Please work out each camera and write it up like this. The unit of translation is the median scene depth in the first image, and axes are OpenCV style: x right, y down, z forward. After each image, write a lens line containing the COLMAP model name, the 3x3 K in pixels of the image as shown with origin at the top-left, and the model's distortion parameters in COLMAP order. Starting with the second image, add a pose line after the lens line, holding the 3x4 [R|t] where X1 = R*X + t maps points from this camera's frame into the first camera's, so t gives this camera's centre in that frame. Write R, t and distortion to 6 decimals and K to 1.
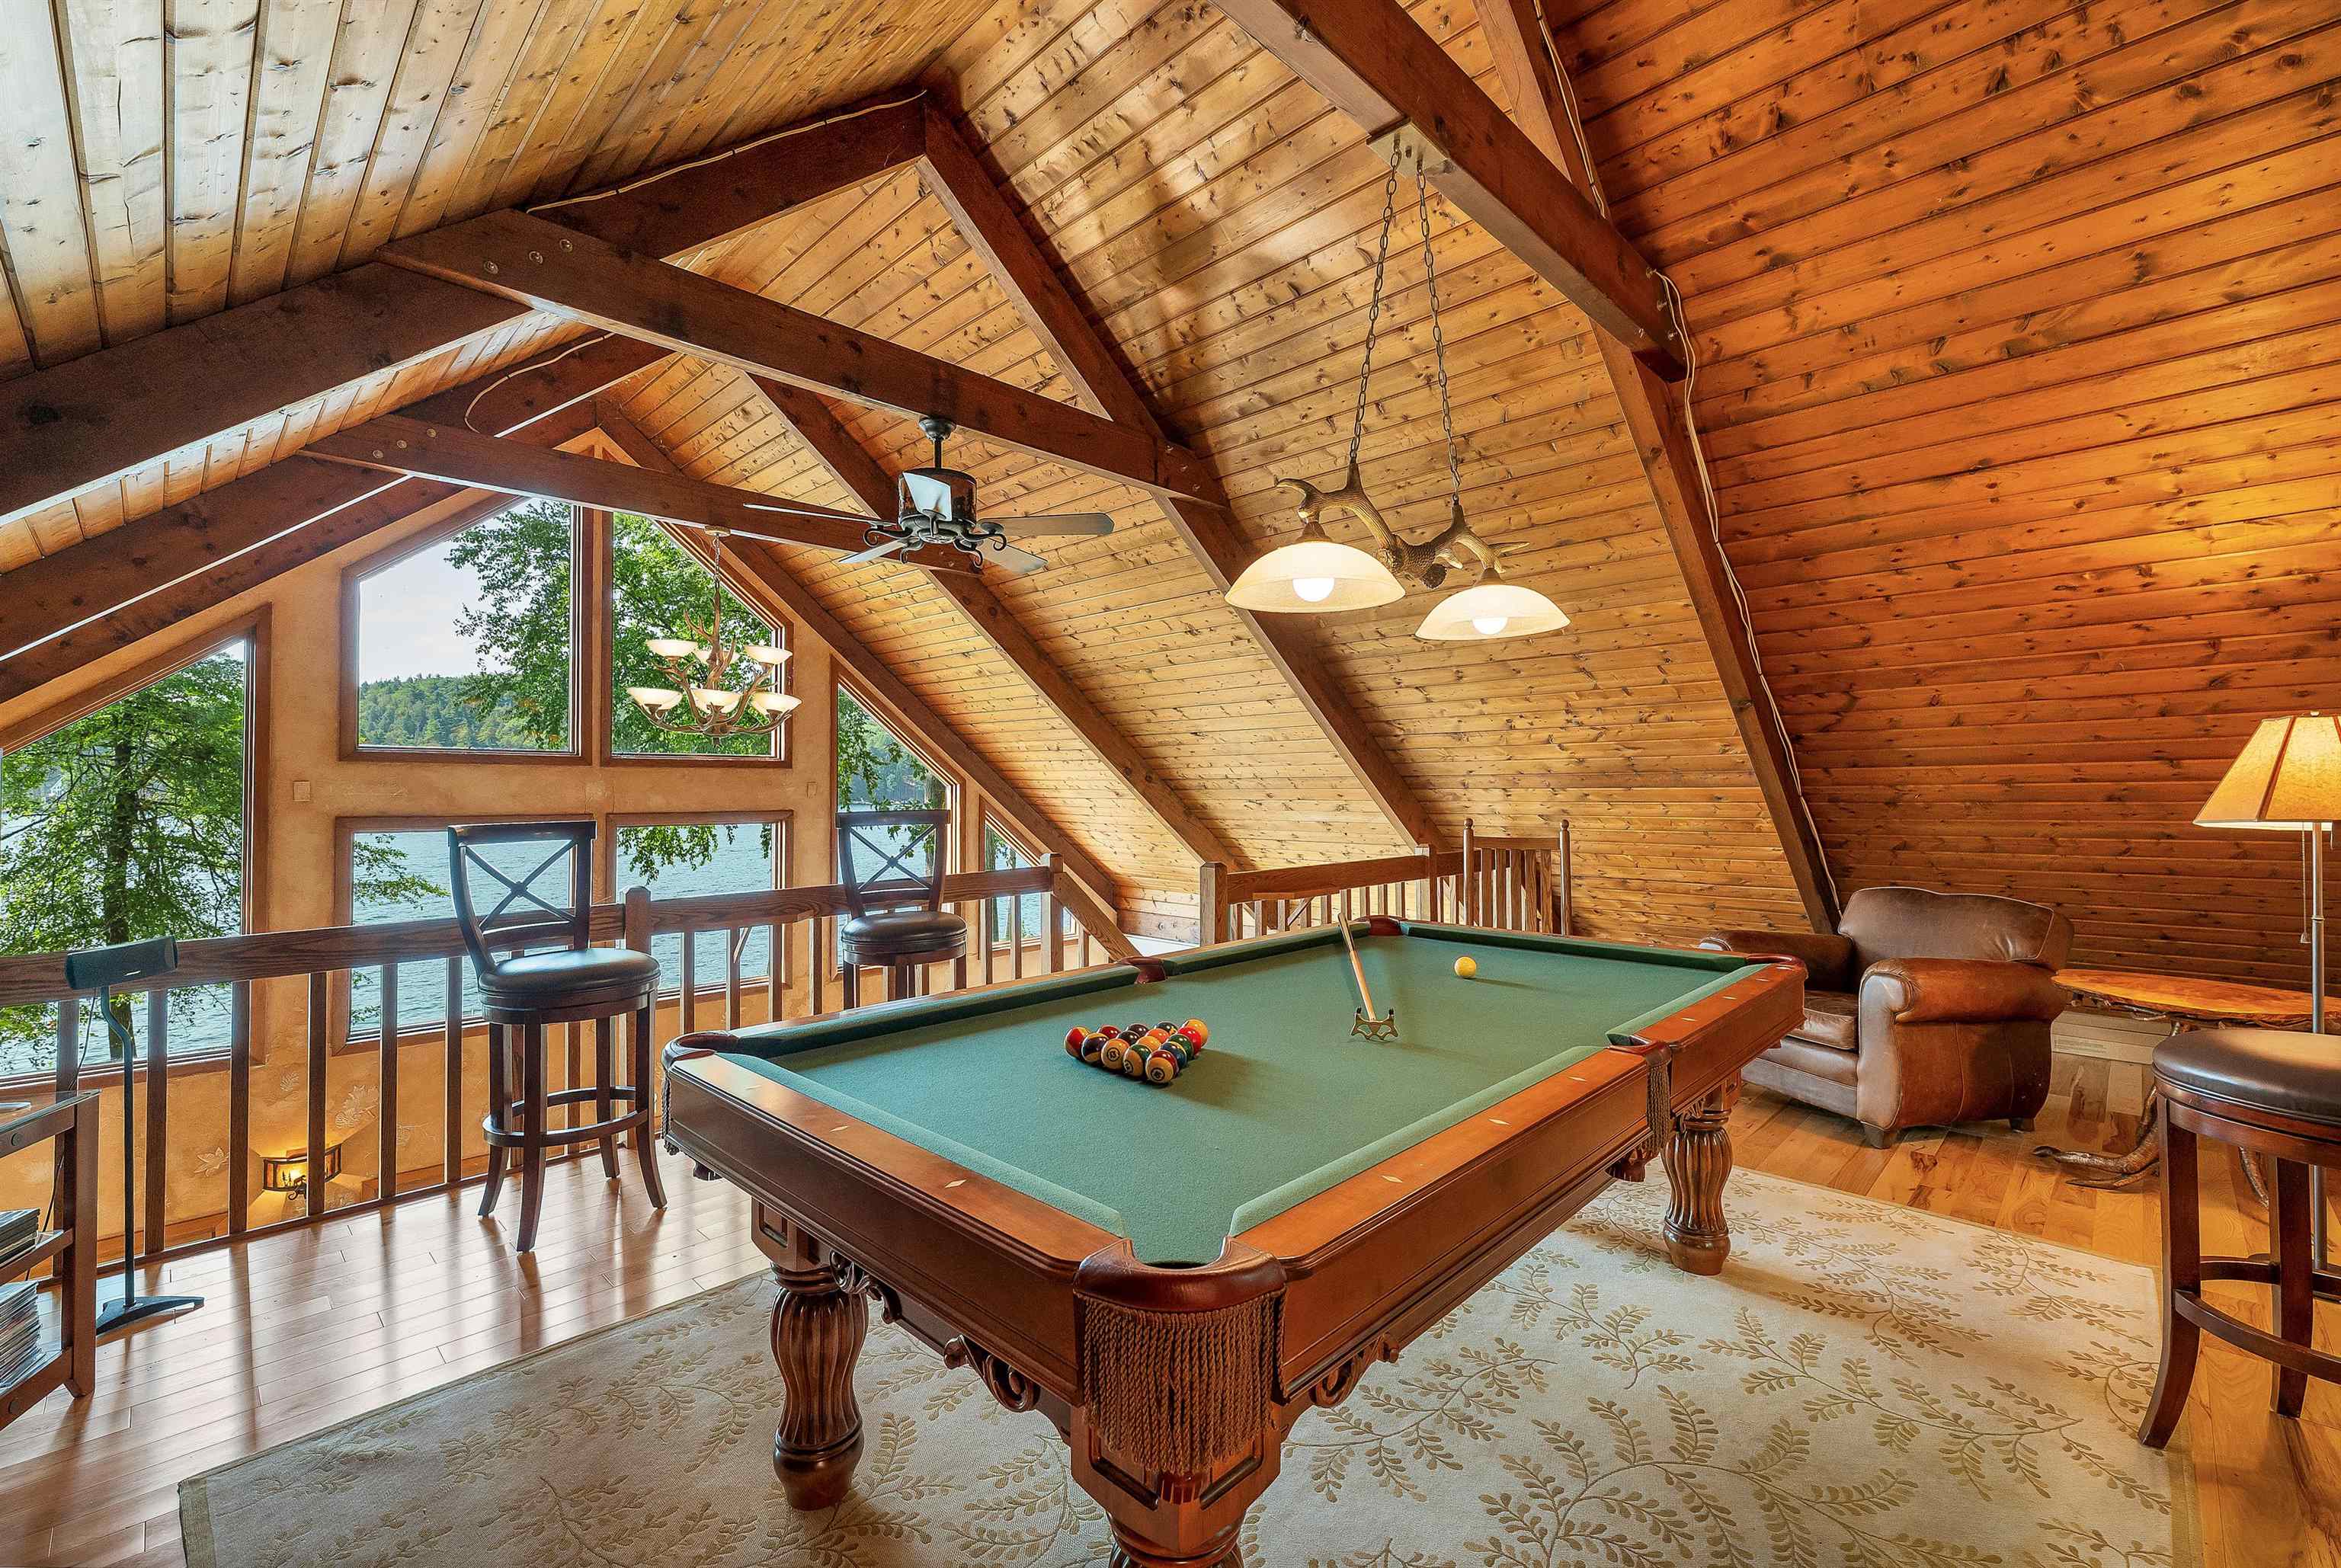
lens RADIAL K [[983.3, 0, 1152.0], [0, 983.3, 779.6], [0, 0, 1]] dist [-0.001085, 0.000517]
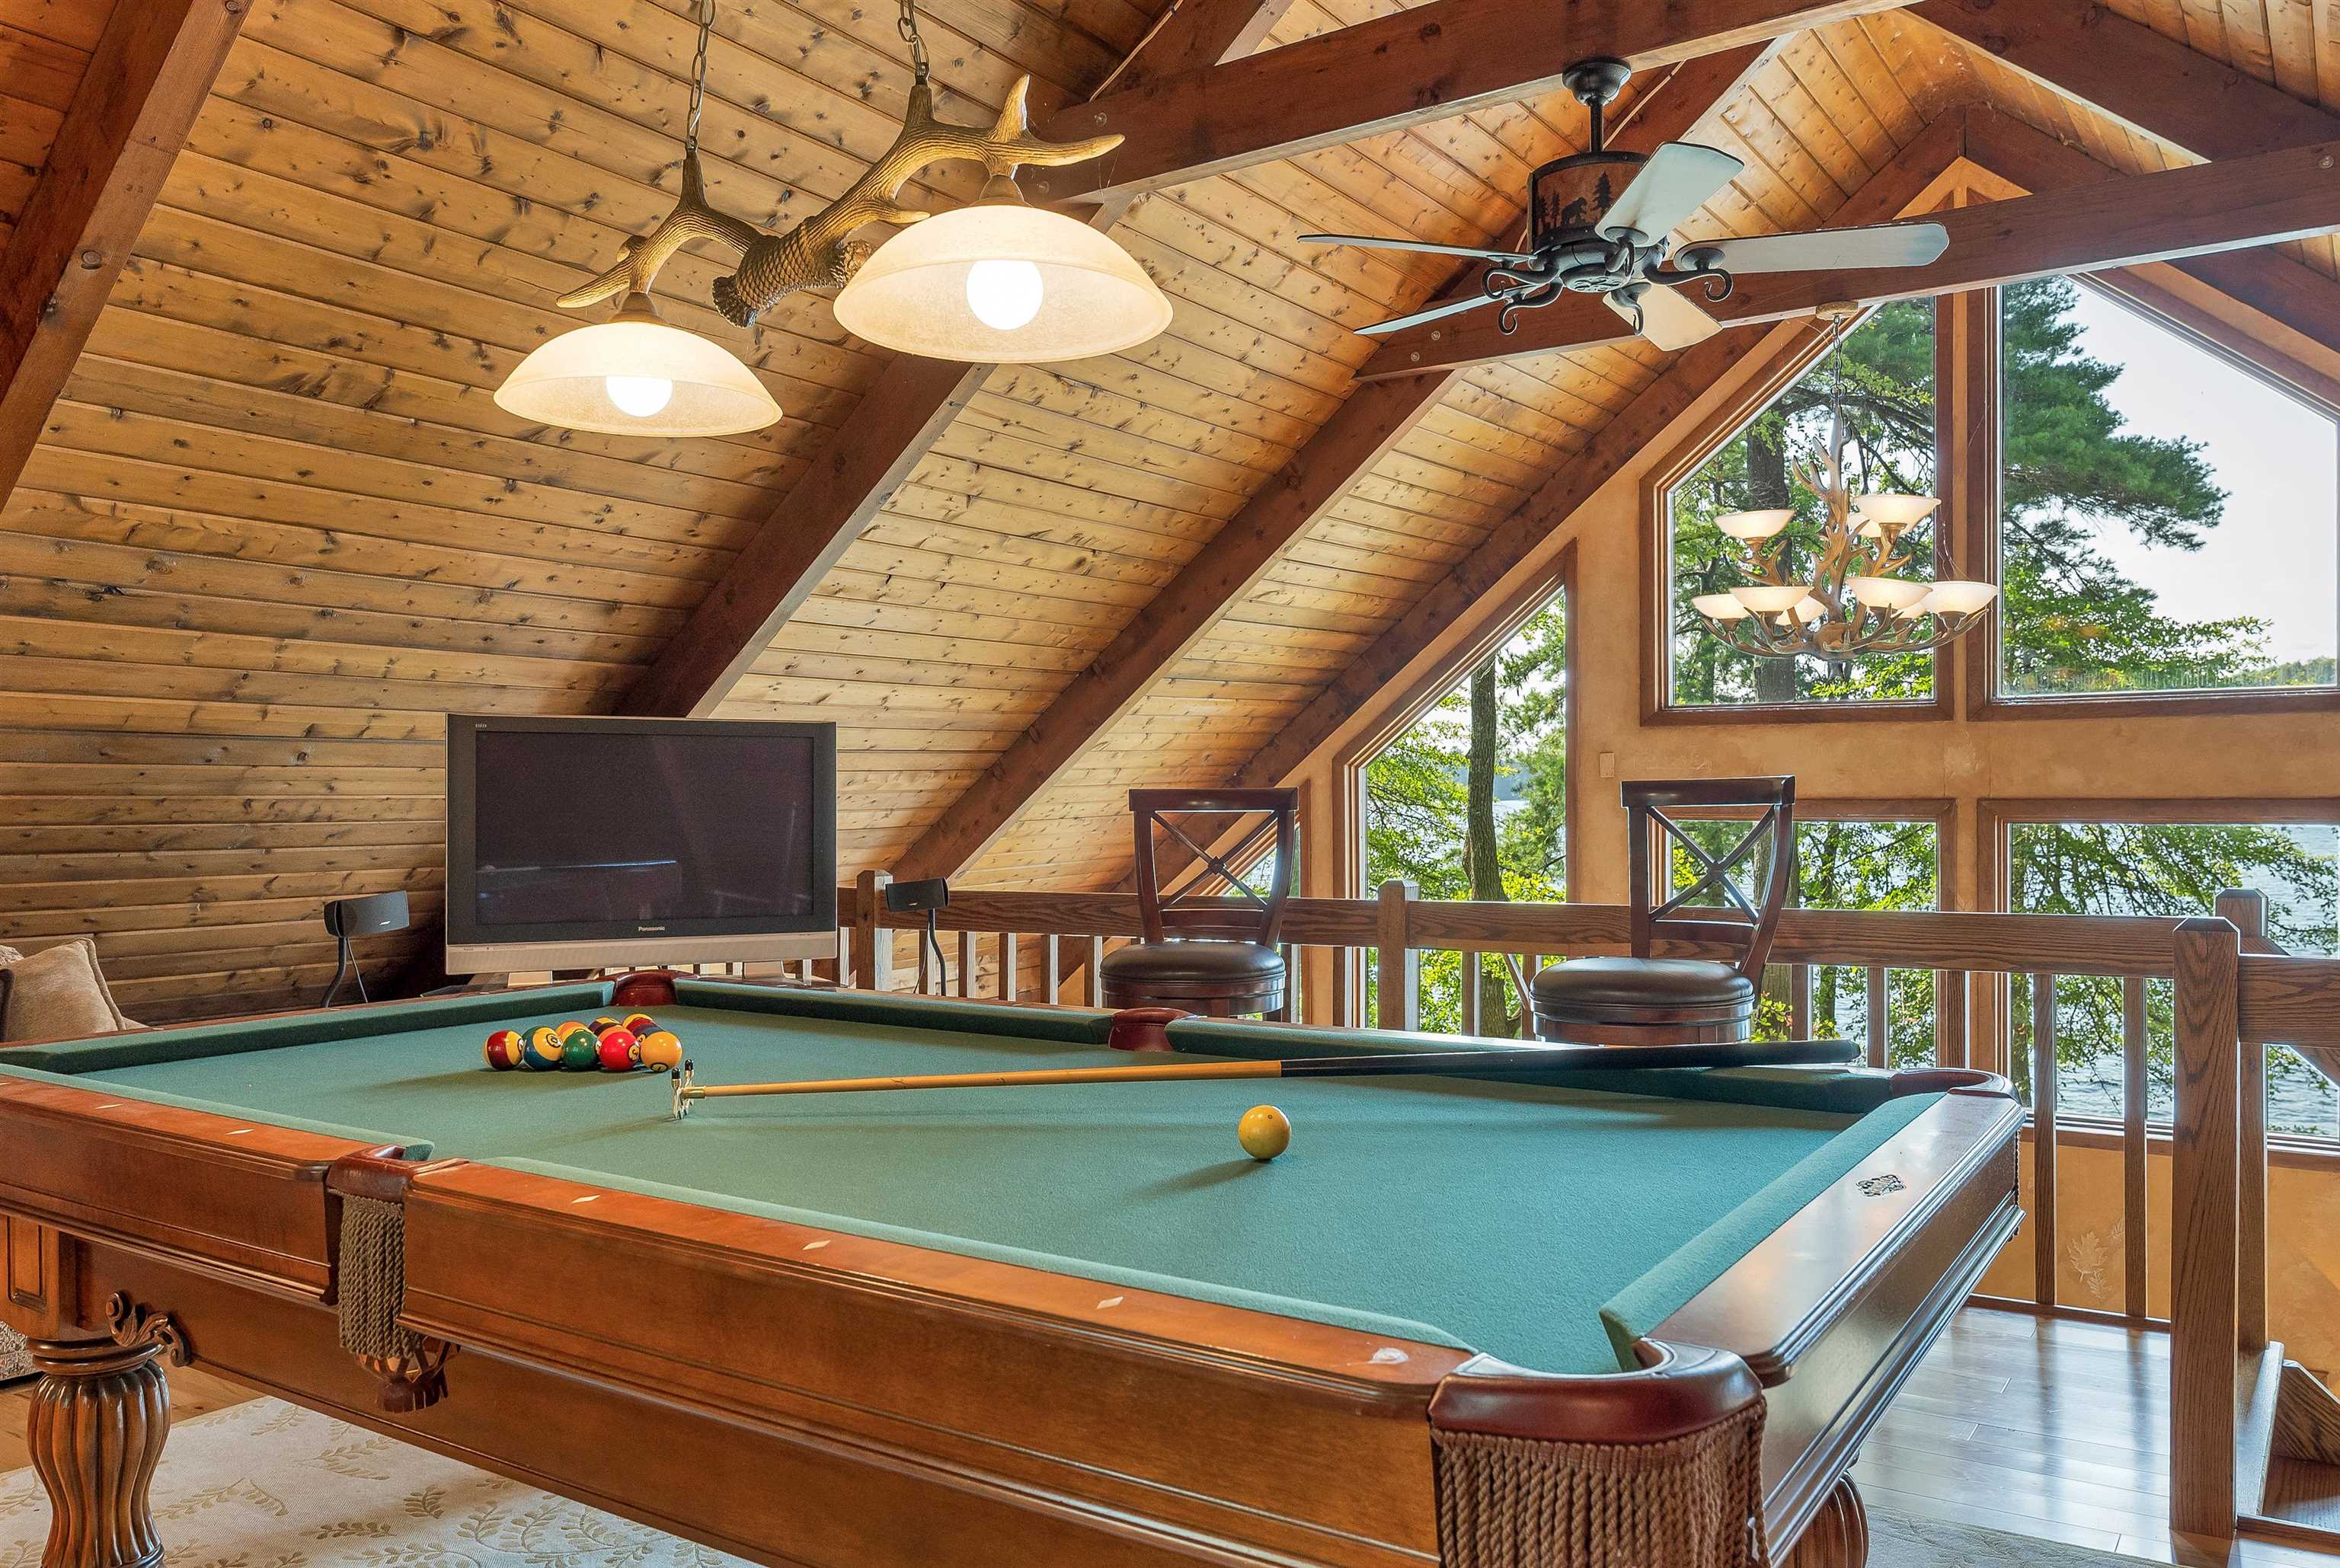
lens RADIAL K [[1697.6, 0, 1166.9], [0, 1697.6, 801.5], [0, 0, 1]] dist [-0.001387, 0.004074]
pose [[0.191388, 0.009307, -0.981470, 0.386459], [0.014739, 0.999815, 0.012356, 0.017084], [0.981404, -0.016831, 0.191215, 0.332648]]
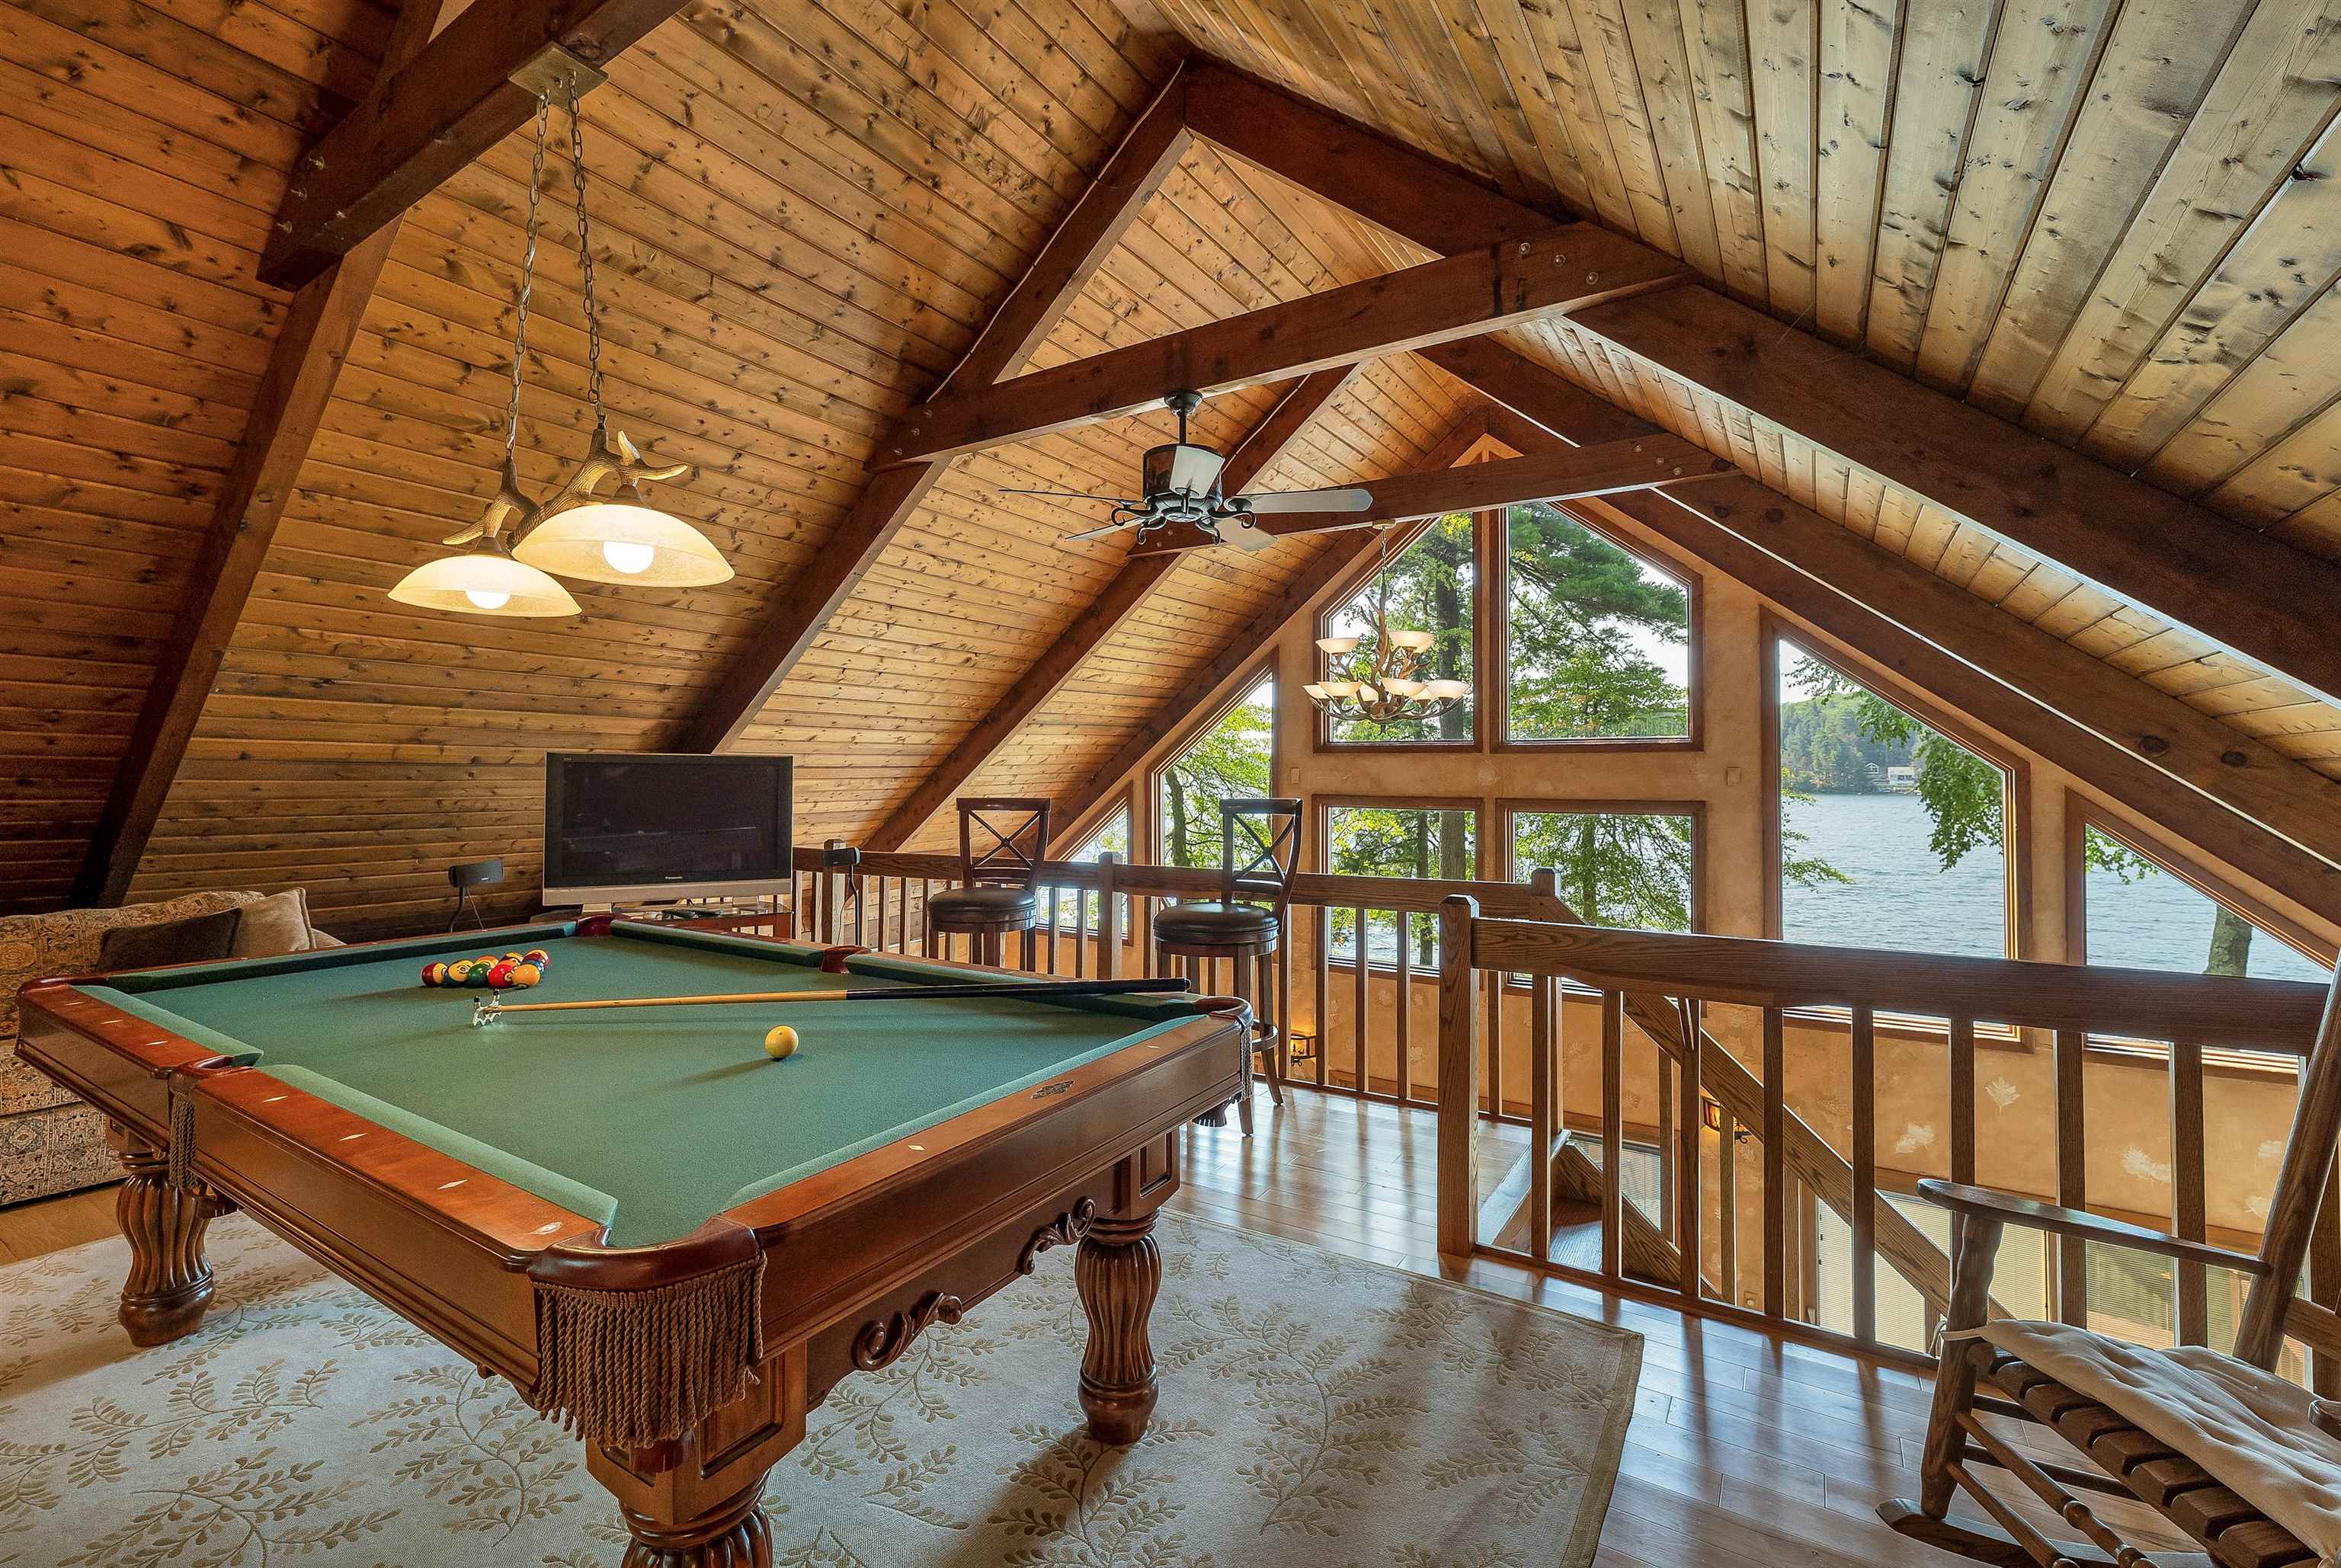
lens RADIAL K [[983.3, 0, 1150.6], [0, 983.3, 756.7], [0, 0, 1]] dist [-0.001085, 0.000517]
pose [[0.217859, -0.013196, -0.975891, 0.407434], [0.007260, 0.999903, -0.011900, 0.000289], [0.975953, -0.004493, 0.217934, 0.434669]]
